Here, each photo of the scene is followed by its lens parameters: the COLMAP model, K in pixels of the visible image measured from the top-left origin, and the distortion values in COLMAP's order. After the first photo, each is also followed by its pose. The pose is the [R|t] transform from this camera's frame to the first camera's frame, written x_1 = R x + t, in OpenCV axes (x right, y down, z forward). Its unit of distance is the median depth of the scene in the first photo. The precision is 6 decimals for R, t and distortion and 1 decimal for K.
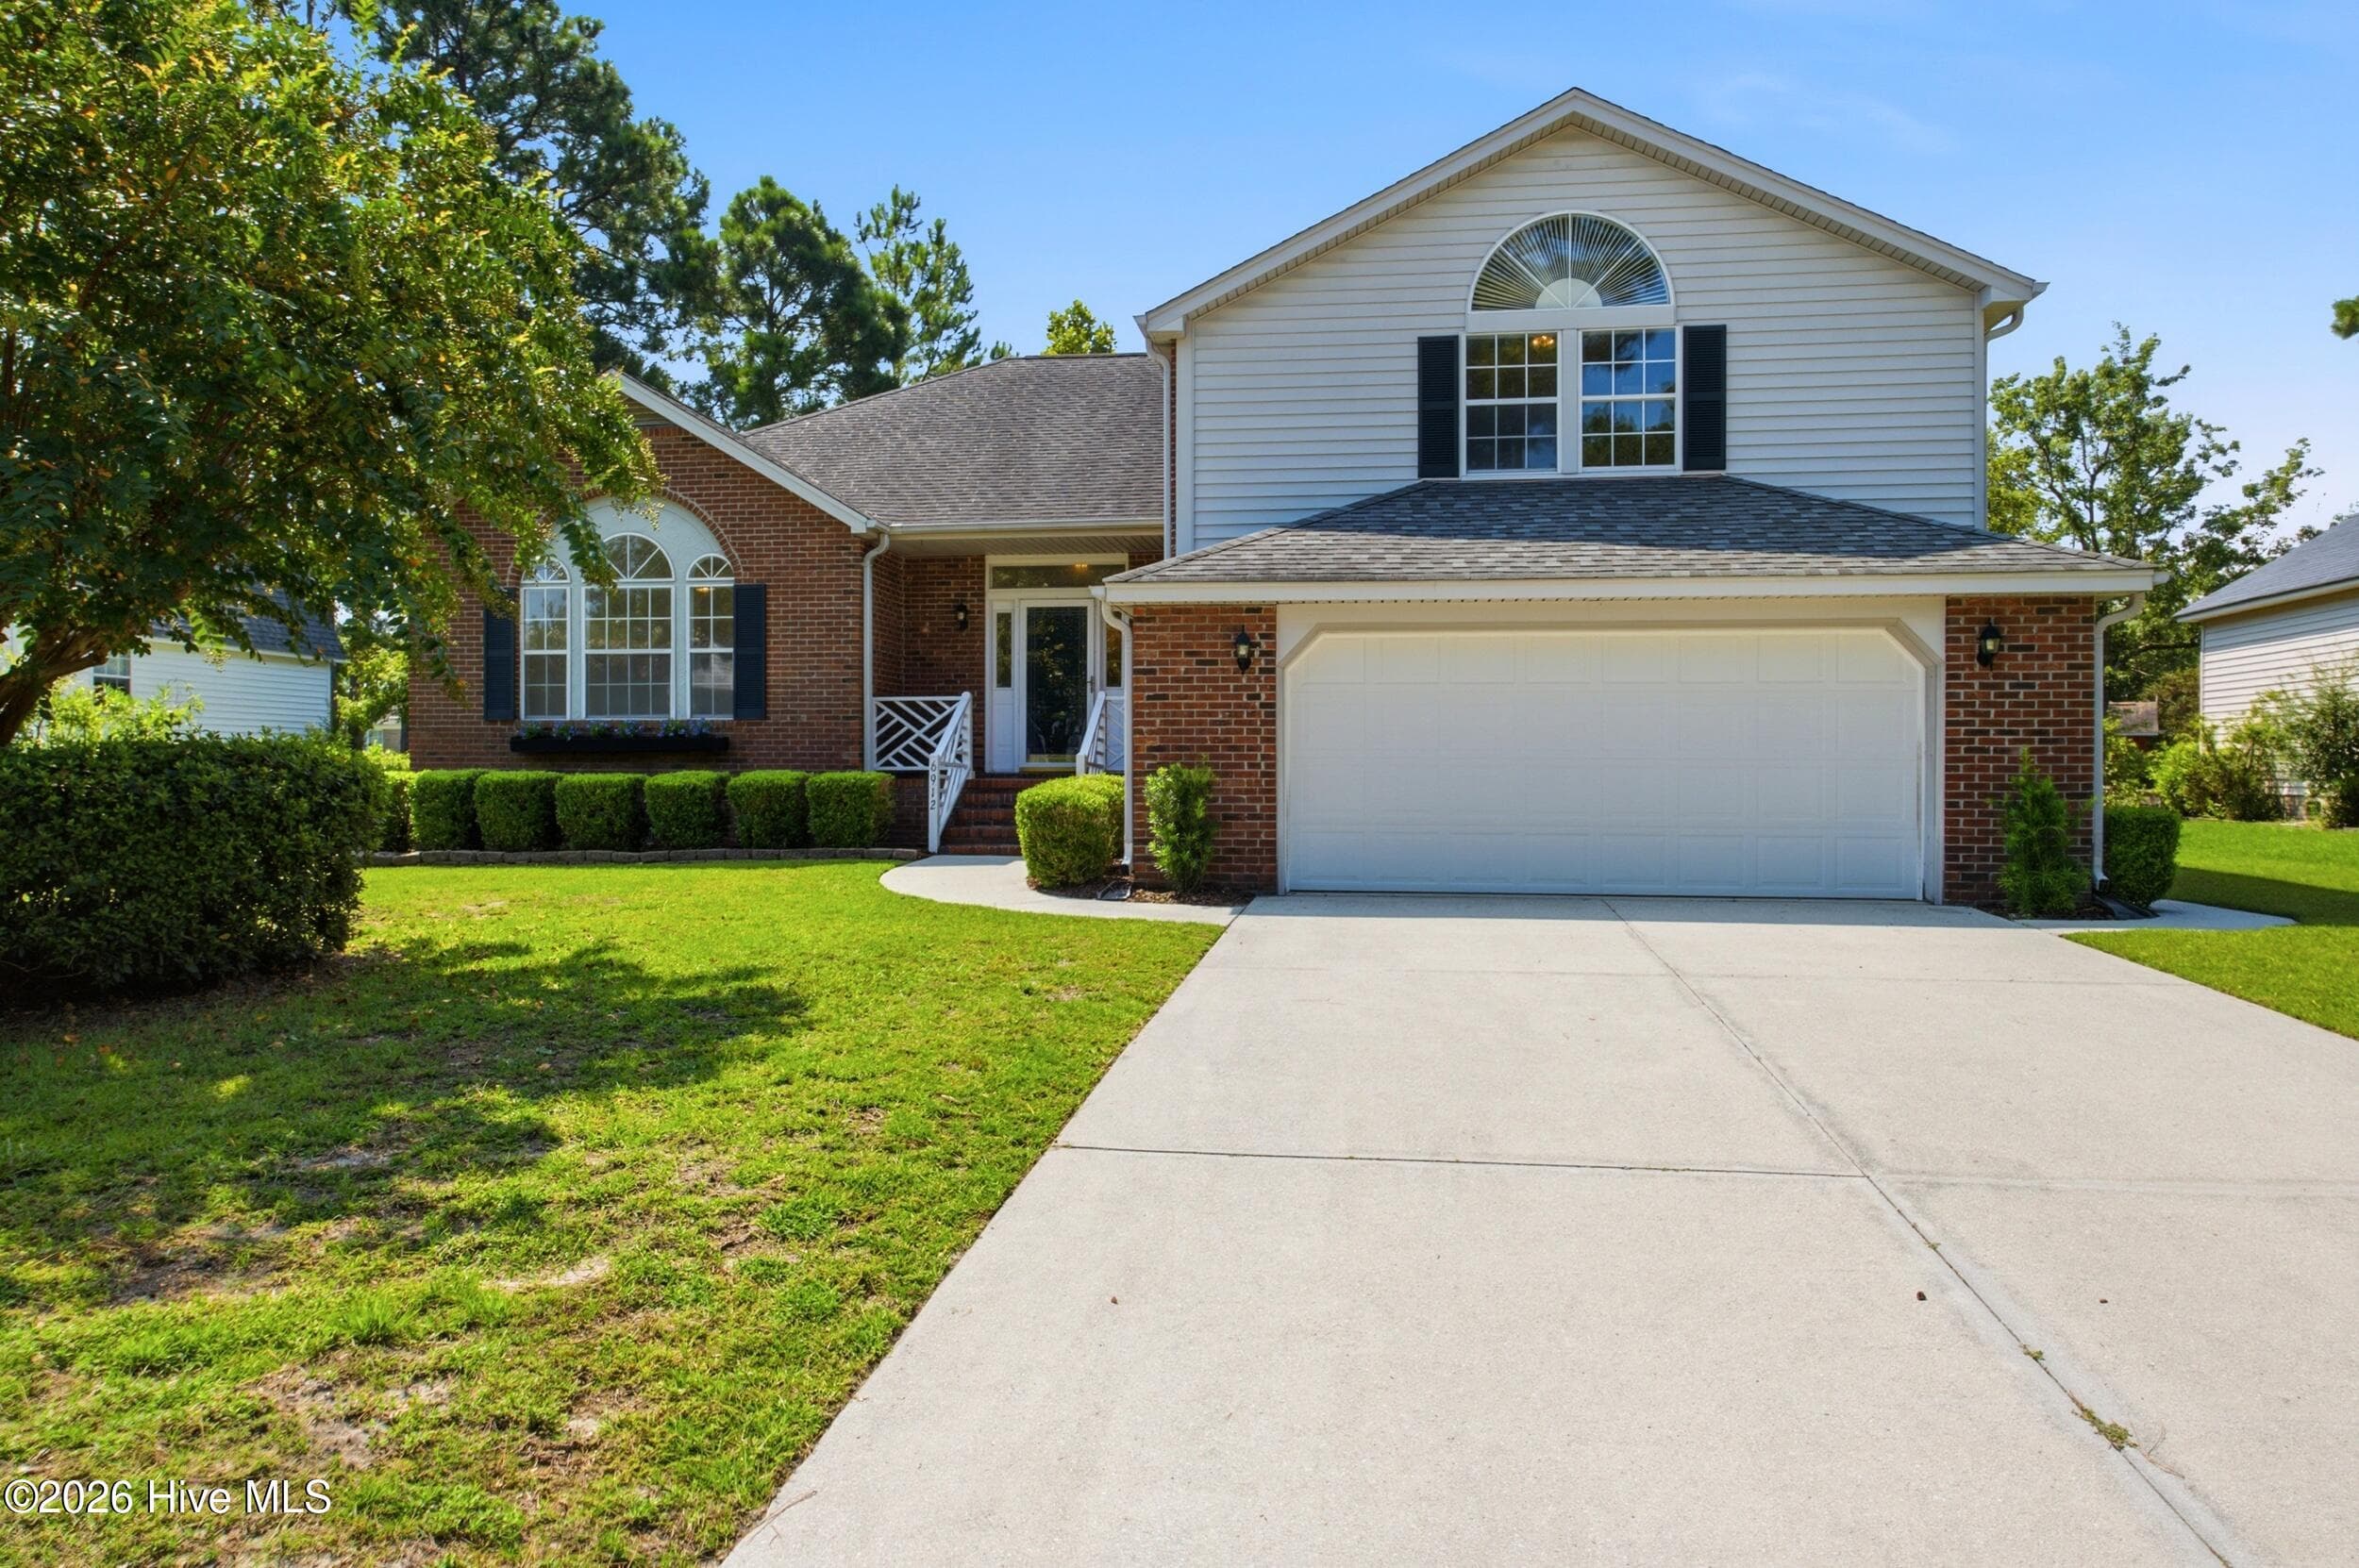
lens RADIAL K [[1569.8, 0, 1172.0], [0, 1569.8, 783.3], [0, 0, 1]] dist [-0.006379, 0.000216]
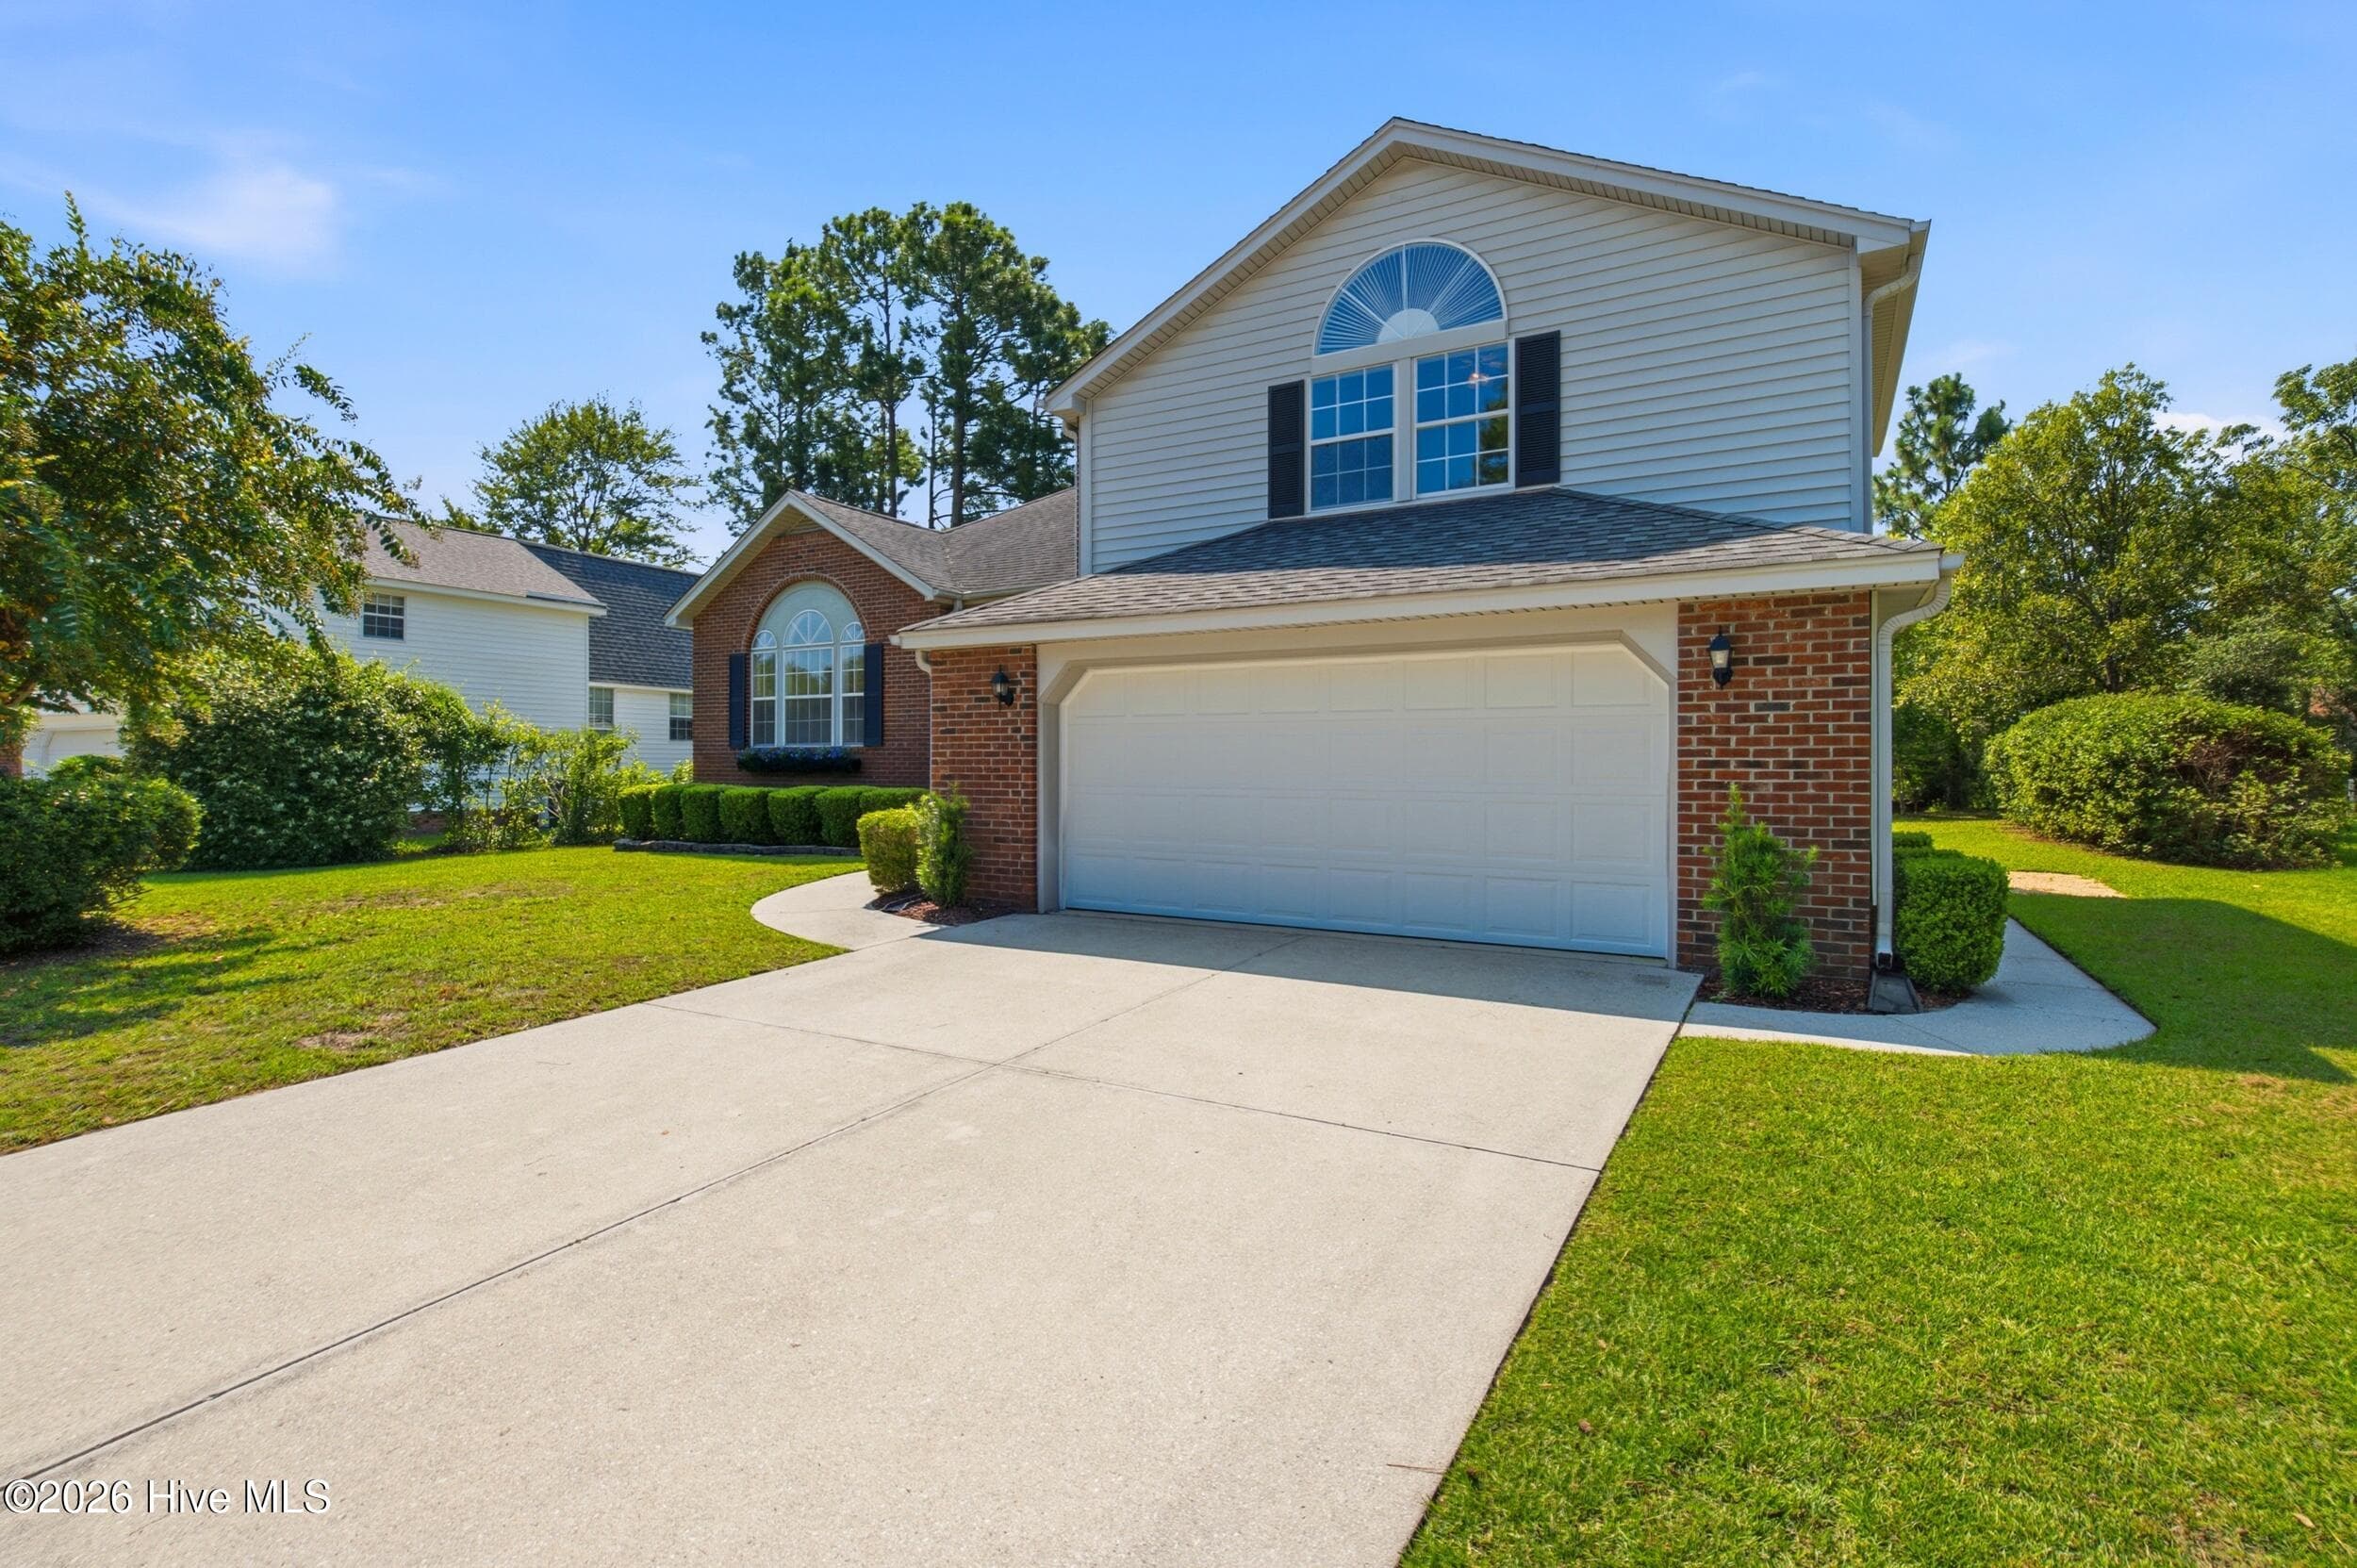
lens RADIAL K [[1105.2, 0, 1165.2], [0, 1105.2, 765.5], [0, 0, 1]] dist [-0.003374, -0.000502]
pose [[0.923412, -0.000244, -0.383811, 0.383015], [-0.003100, 0.999962, -0.008093, -0.021380], [0.383799, 0.008663, 0.923376, 0.285597]]
